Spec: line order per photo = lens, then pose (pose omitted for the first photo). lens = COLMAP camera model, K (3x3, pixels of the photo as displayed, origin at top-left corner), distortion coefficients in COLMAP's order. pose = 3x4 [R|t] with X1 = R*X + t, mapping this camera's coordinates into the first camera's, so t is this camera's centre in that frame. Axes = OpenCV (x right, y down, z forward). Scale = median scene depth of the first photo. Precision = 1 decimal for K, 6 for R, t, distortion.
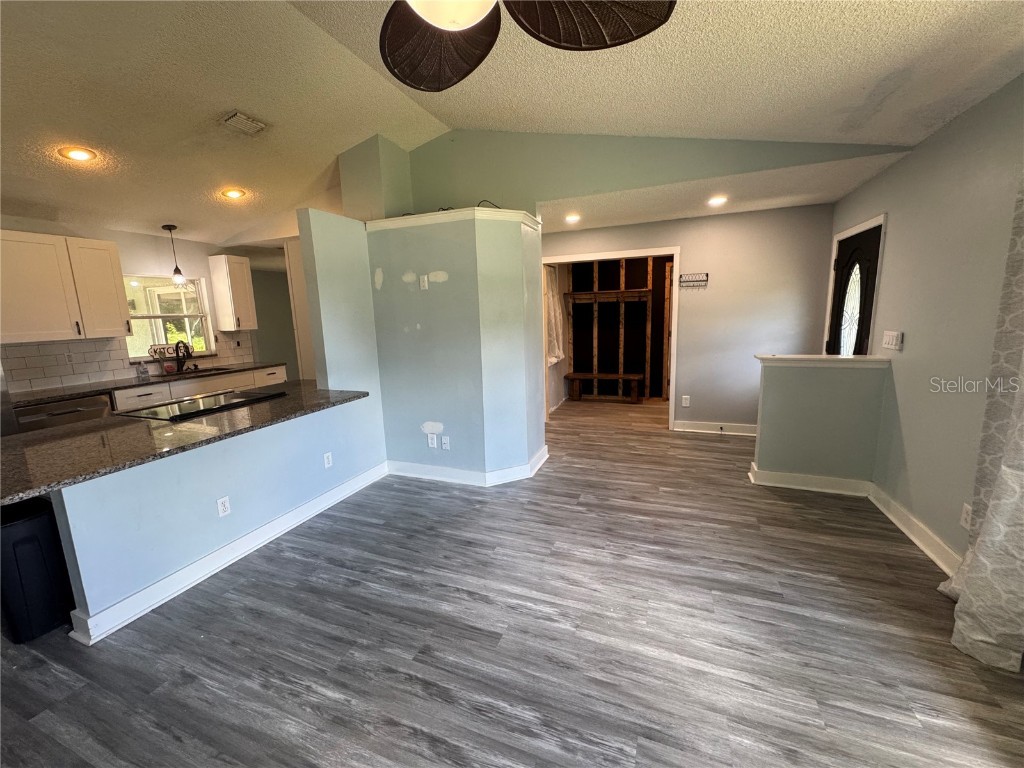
lens RADIAL K [[411.0, 0, 512.0], [0, 411.0, 384.0], [0, 0, 1]] dist [-0.002115, -0.000128]
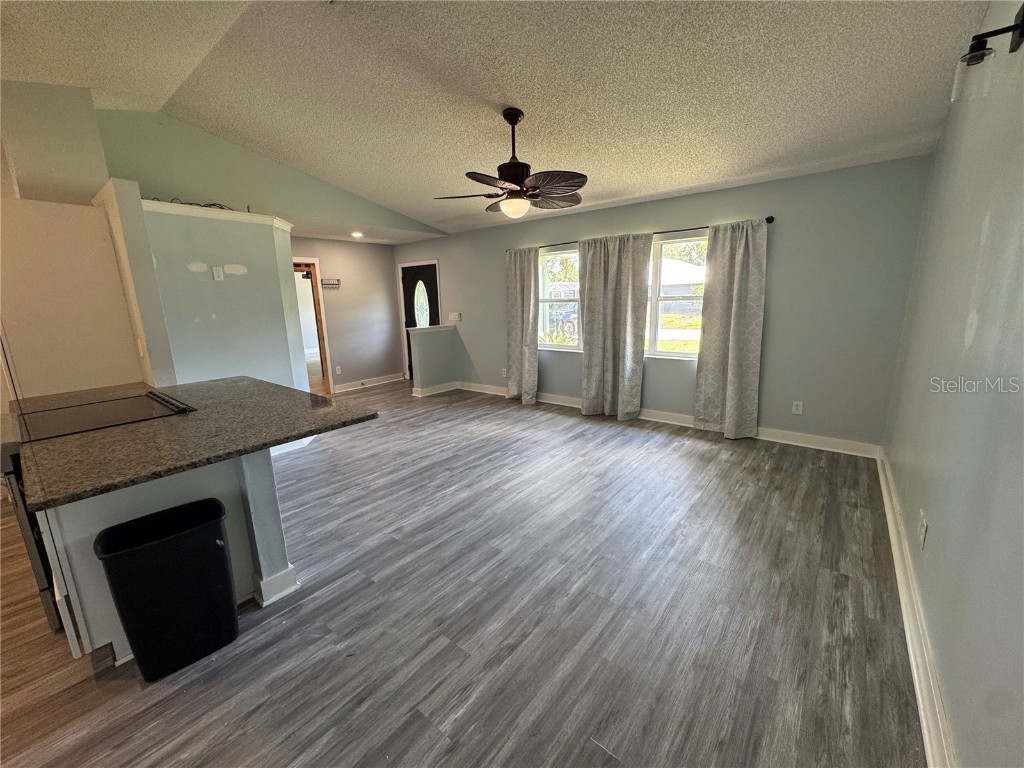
lens RADIAL K [[411.0, 0, 512.0], [0, 411.0, 384.0], [0, 0, 1]] dist [-0.002115, -0.000128]
pose [[0.299359, -0.173311, 0.938268, -1.382355], [0.180667, 0.975872, 0.122614, 0.043343], [-0.936880, 0.132809, 0.323448, 0.008628]]
